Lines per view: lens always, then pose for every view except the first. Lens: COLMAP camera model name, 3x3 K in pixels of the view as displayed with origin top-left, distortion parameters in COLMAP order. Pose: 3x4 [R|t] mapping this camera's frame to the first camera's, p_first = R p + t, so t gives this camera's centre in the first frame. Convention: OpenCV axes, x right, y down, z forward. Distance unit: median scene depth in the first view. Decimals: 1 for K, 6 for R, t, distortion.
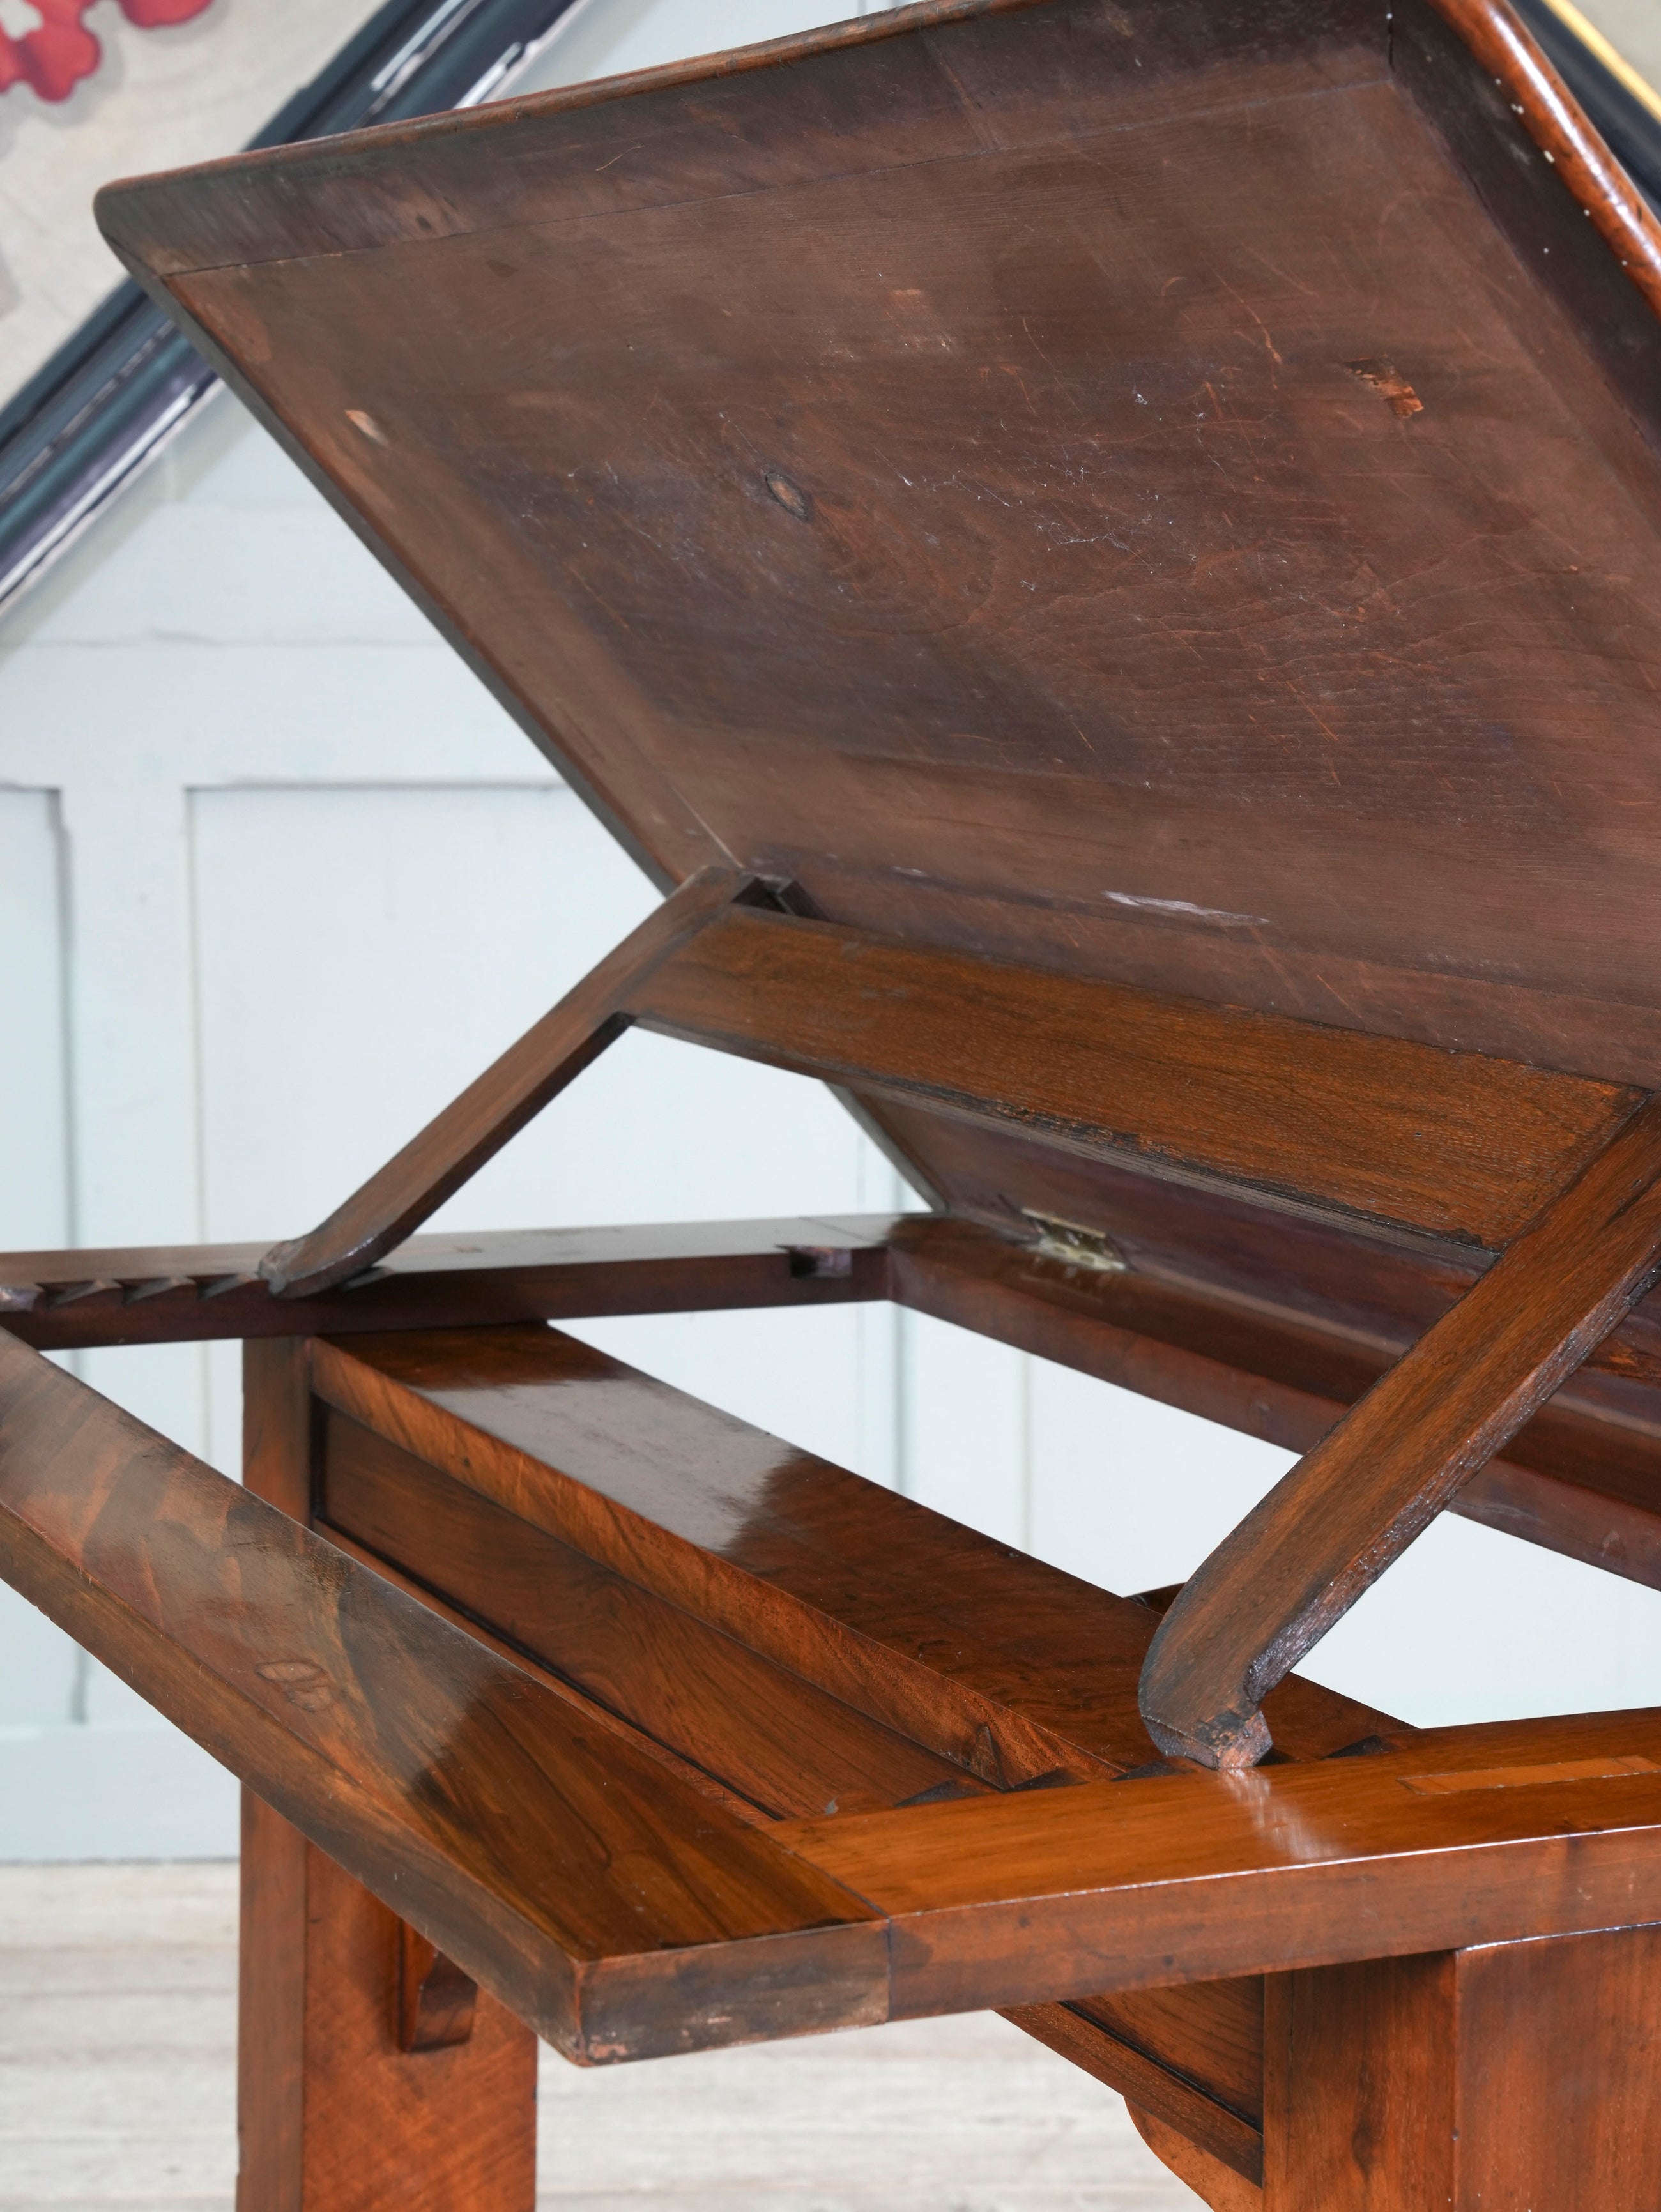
lens RADIAL K [[4515.7, 0, 836.9], [0, 4515.7, 1116.4], [0, 0, 1]] dist [0.247396, 0.551626]
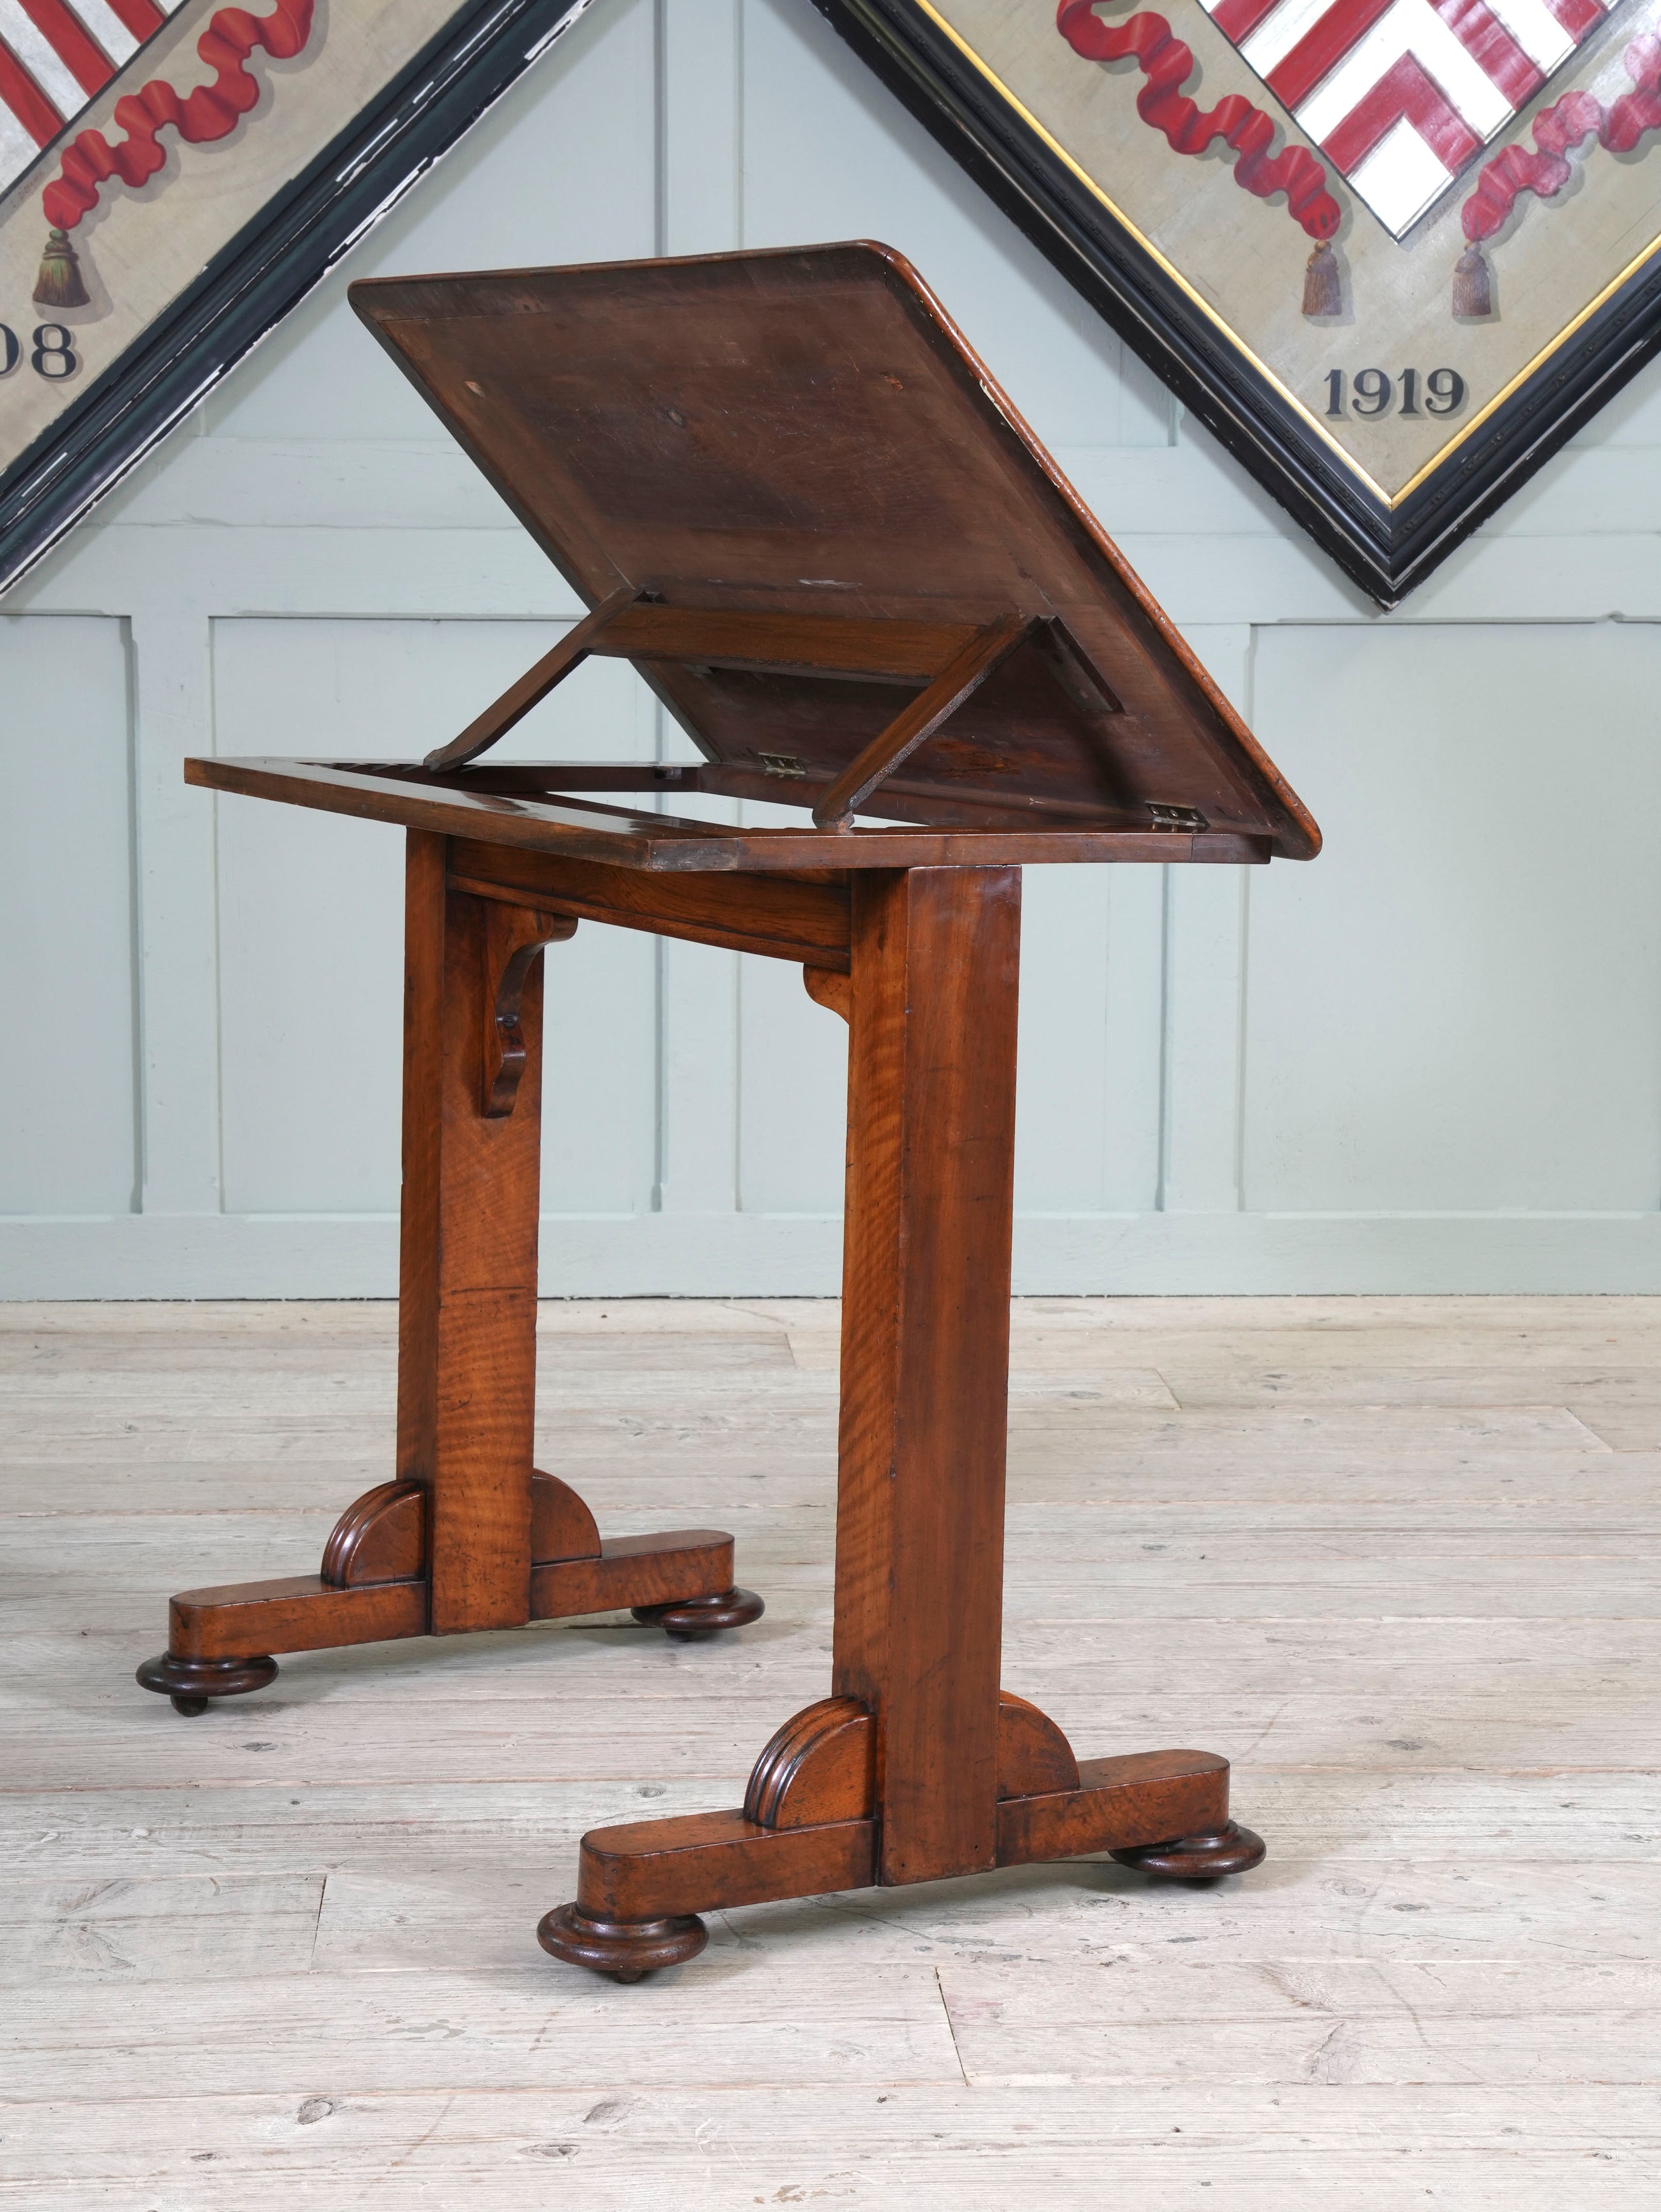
lens RADIAL K [[4515.7, 0, 836.9], [0, 4515.7, 1116.4], [0, 0, 1]] dist [0.247396, 0.551626]
pose [[0.997259, 0.002480, 0.073954, -0.110738], [-0.002791, 0.999988, 0.004096, 0.251258], [-0.073943, -0.004291, 0.997253, -1.595341]]
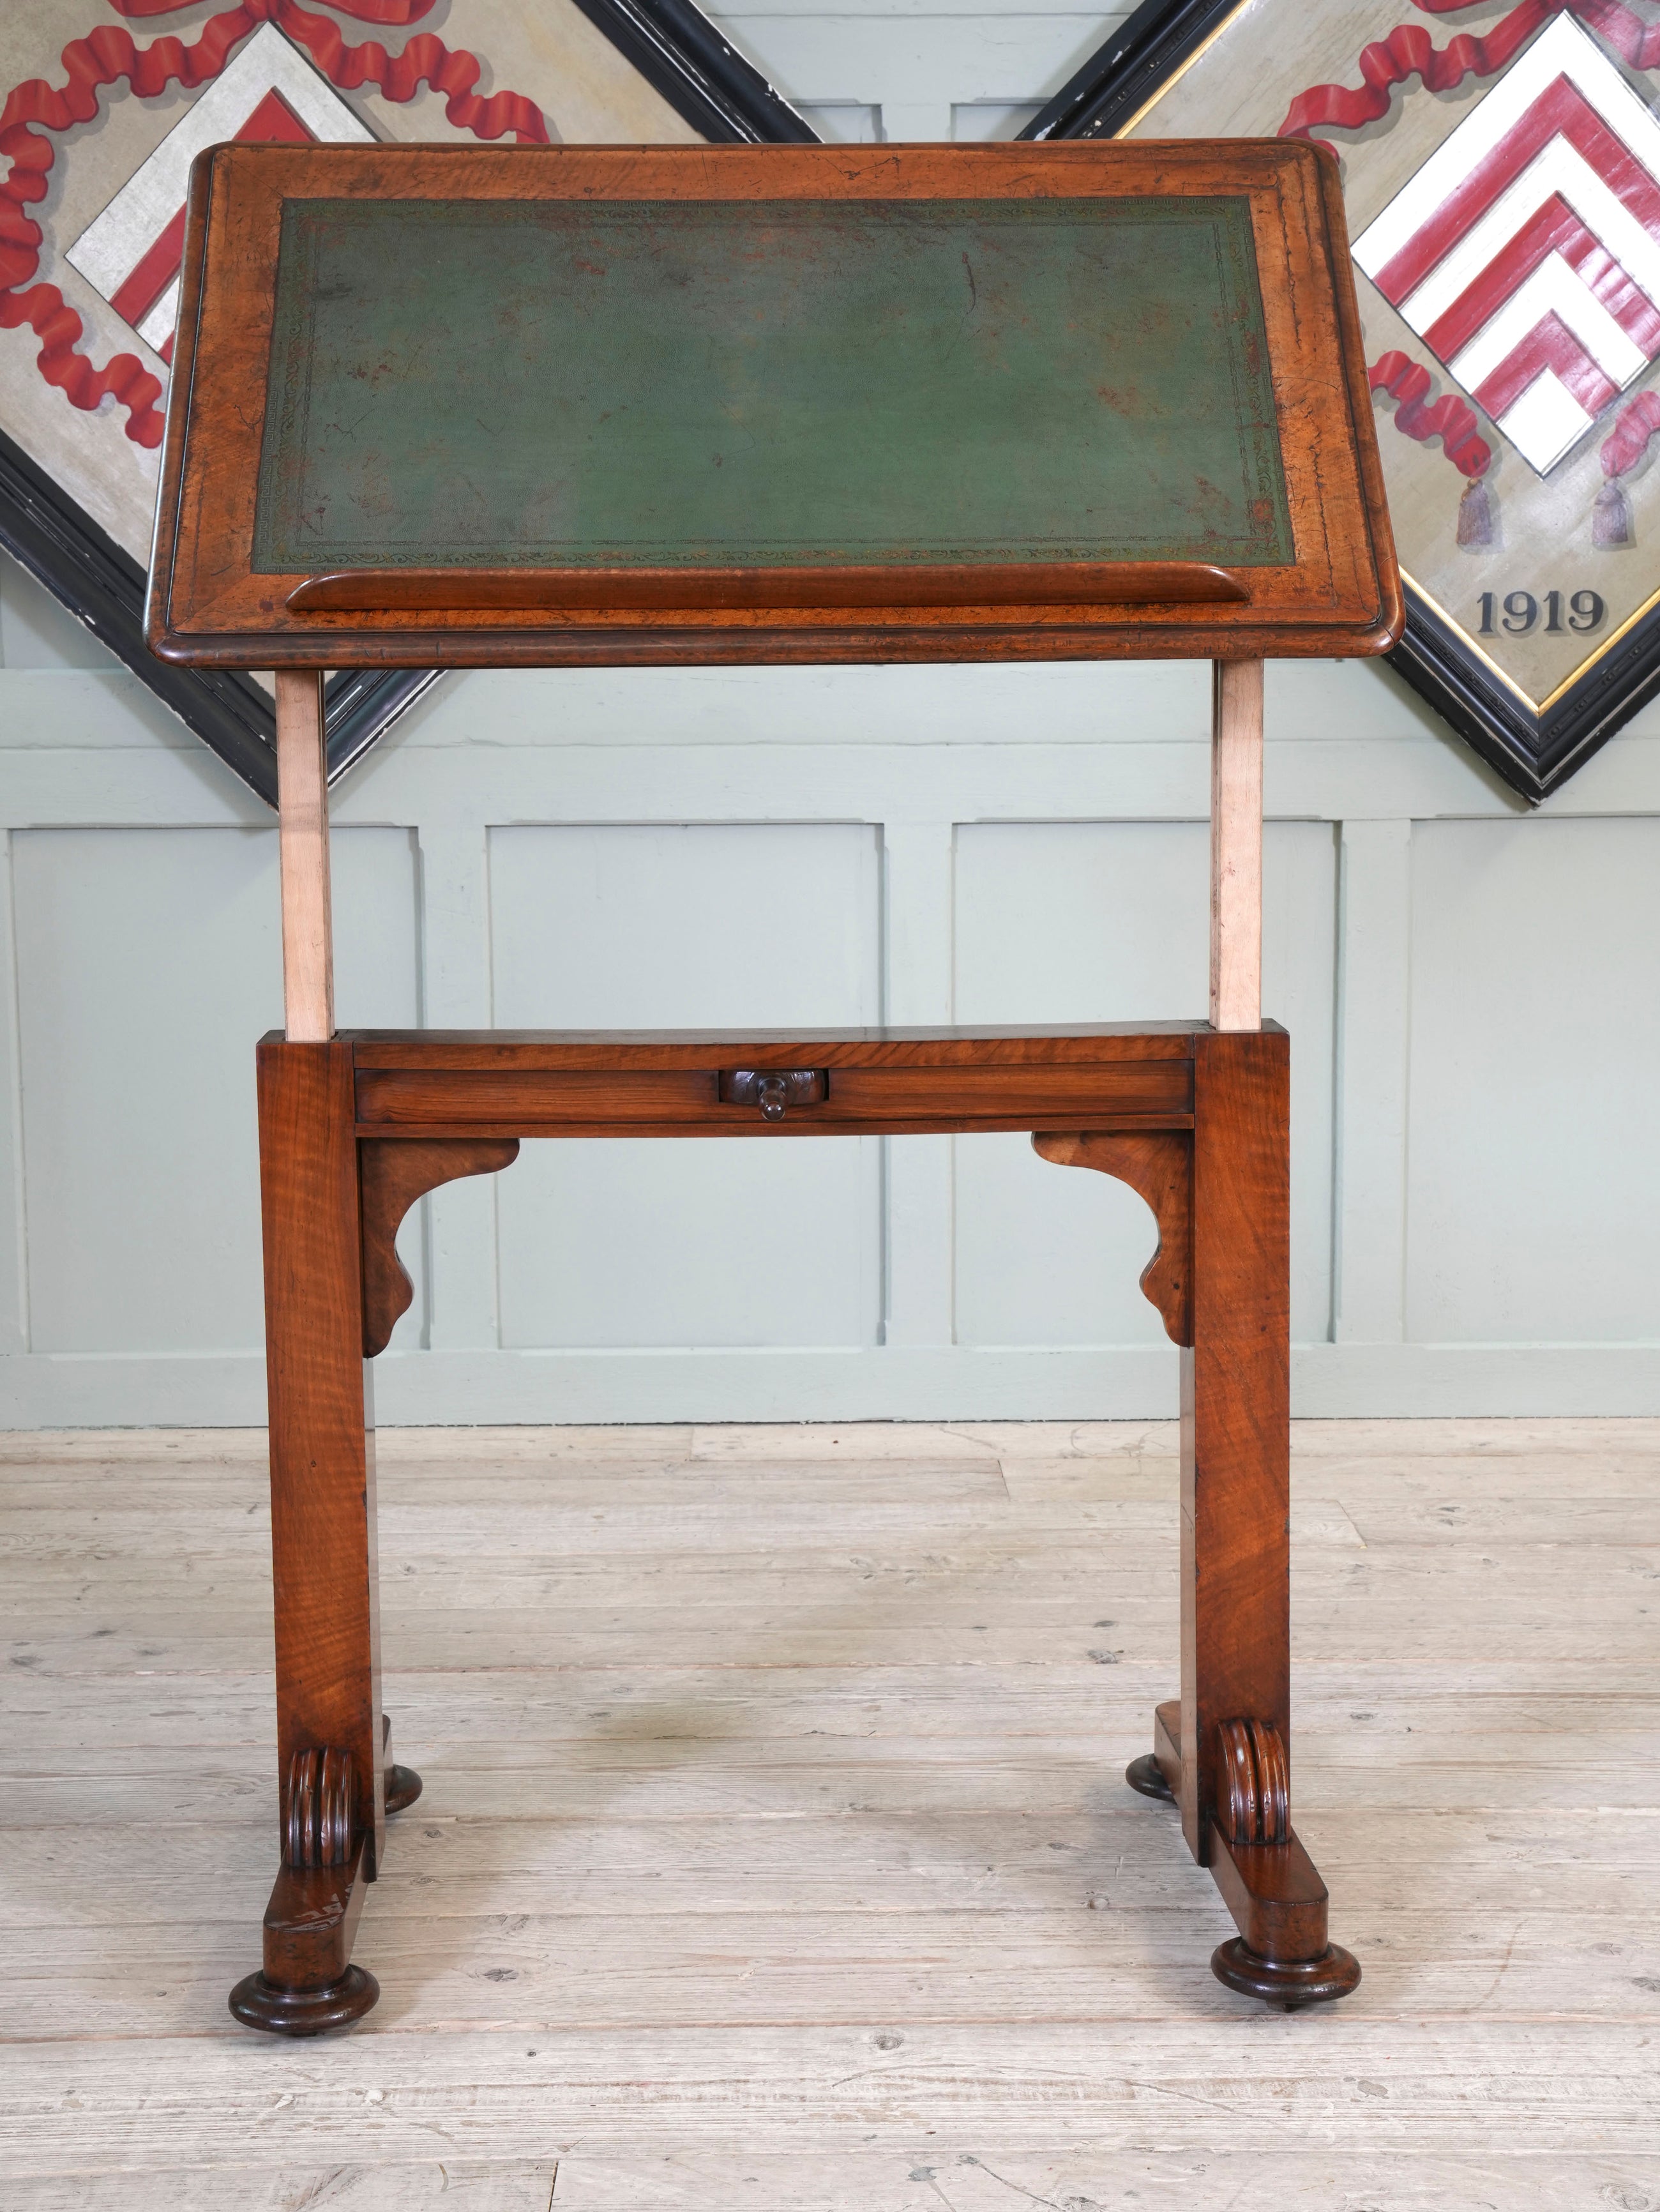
lens RADIAL K [[3356.0, 0, 836.8], [0, 3356.0, 1113.2], [0, 0, 1]] dist [0.099622, 0.402473]
pose [[0.999714, -0.003630, 0.023639, -0.095628], [0.003726, 0.999985, -0.004011, 0.125247], [-0.023624, 0.004098, 0.999713, -0.888504]]
